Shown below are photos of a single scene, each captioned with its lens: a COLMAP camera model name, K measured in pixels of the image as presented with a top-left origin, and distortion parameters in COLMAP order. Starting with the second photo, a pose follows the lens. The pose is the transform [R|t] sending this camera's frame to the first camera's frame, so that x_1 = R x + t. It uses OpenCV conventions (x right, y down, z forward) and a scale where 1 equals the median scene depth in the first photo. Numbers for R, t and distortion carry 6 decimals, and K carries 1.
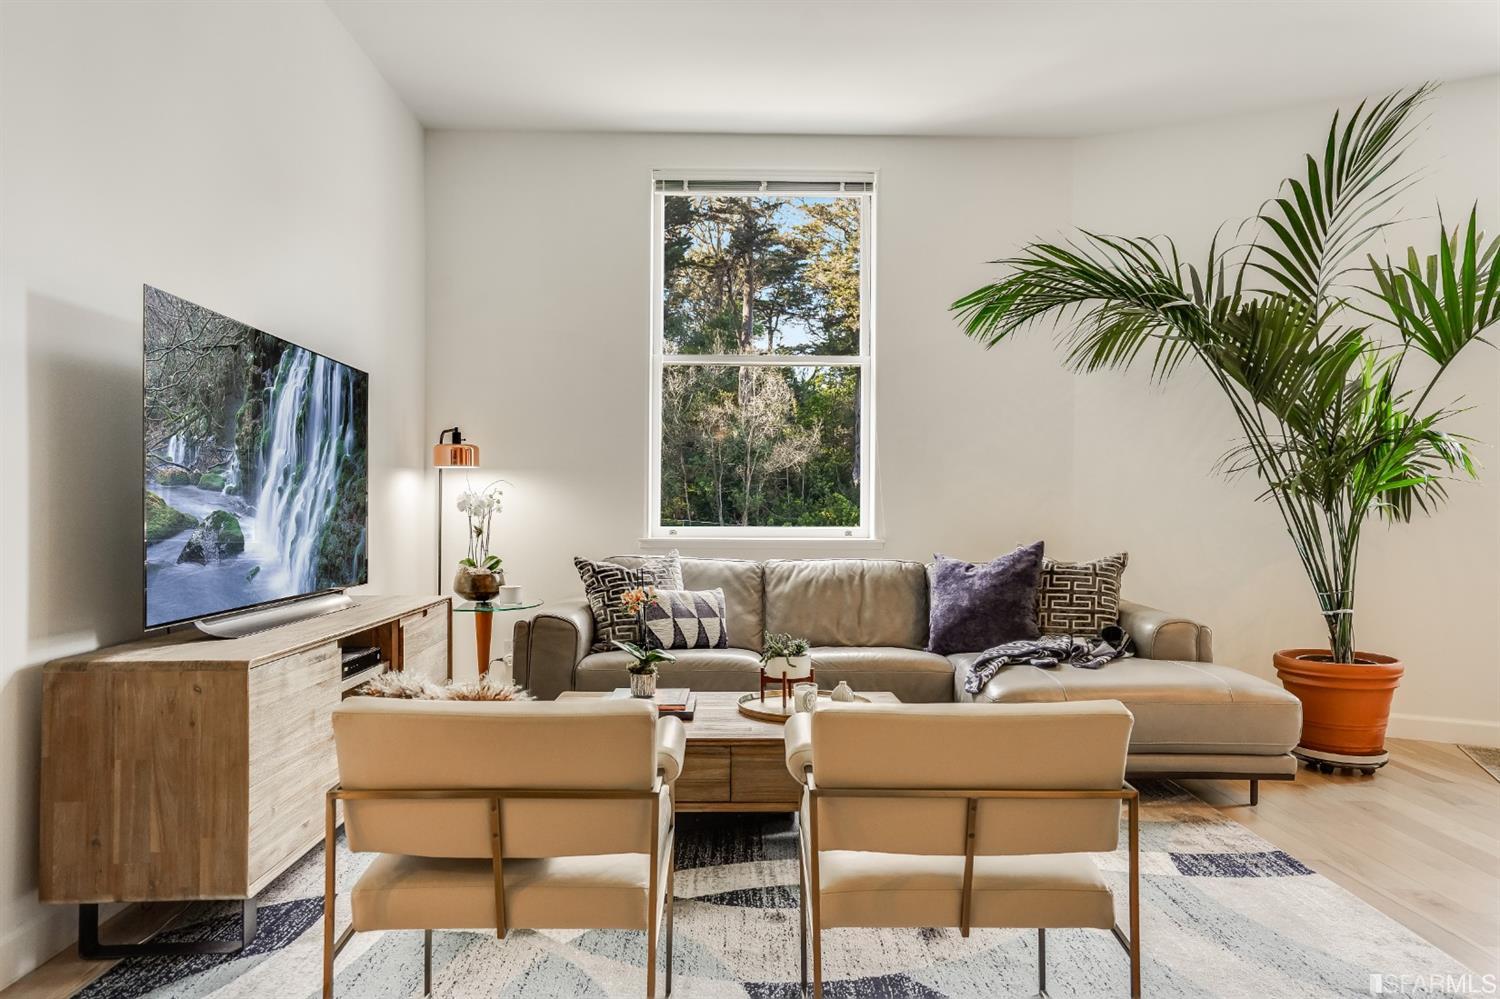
lens RADIAL K [[974.4, 0, 753.6], [0, 974.4, 520.6], [0, 0, 1]] dist [-0.000517, 0.000944]
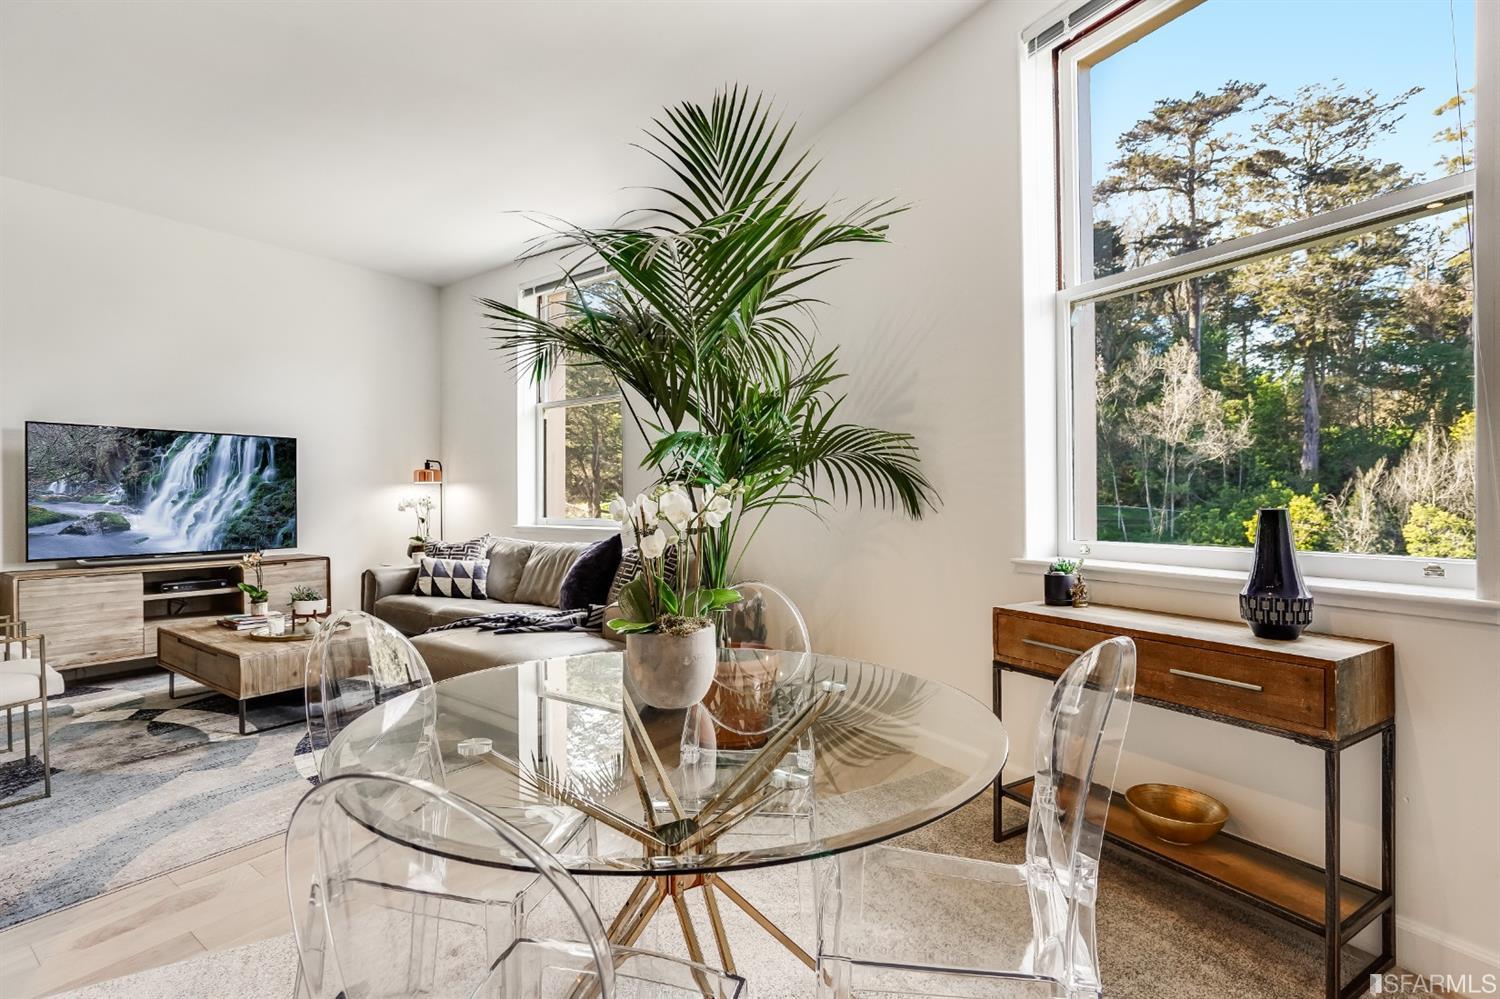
lens RADIAL K [[709.1, 0, 756.5], [0, 709.1, 507.3], [0, 0, 1]] dist [-0.004638, 0.000023]
pose [[0.778937, 0.000938, -0.627101, 1.031302], [0.000825, 0.999996, 0.002521, -0.015359], [0.627101, -0.002481, 0.778934, 0.413501]]
